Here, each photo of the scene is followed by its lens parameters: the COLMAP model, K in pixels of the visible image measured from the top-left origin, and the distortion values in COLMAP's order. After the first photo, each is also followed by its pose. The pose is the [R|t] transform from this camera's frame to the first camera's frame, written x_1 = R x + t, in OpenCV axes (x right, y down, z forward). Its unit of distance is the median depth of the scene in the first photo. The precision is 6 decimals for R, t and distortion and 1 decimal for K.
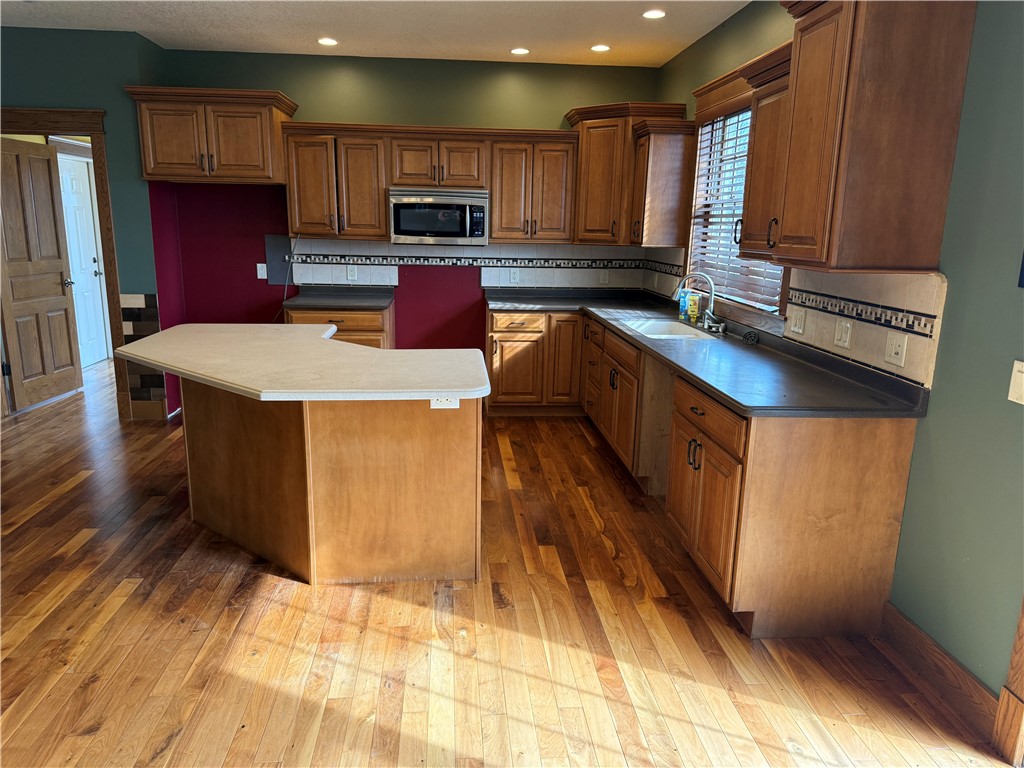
lens RADIAL K [[707.3, 0, 509.5], [0, 707.3, 380.5], [0, 0, 1]] dist [0.038956, -0.037671]
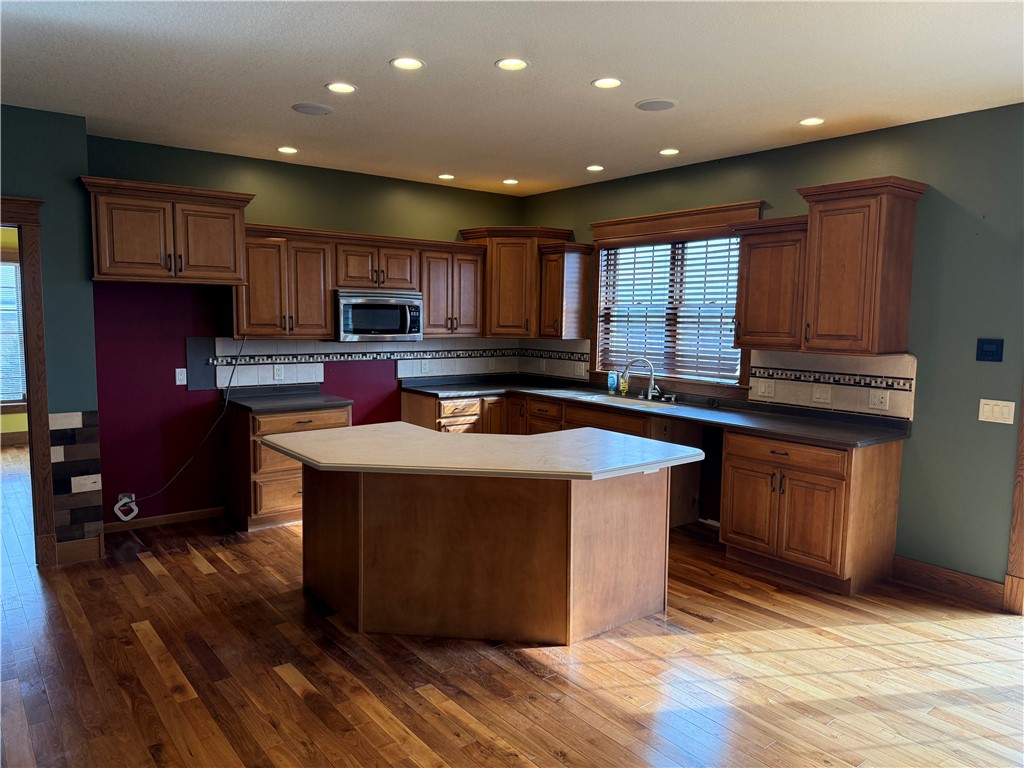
lens RADIAL K [[707.3, 0, 504.1], [0, 707.3, 362.0], [0, 0, 1]] dist [0.038956, -0.037671]
pose [[0.841061, -0.045127, 0.539055, -0.858210], [0.119437, 0.987412, -0.103690, -0.049042], [-0.527590, 0.151593, 0.835864, 0.033872]]
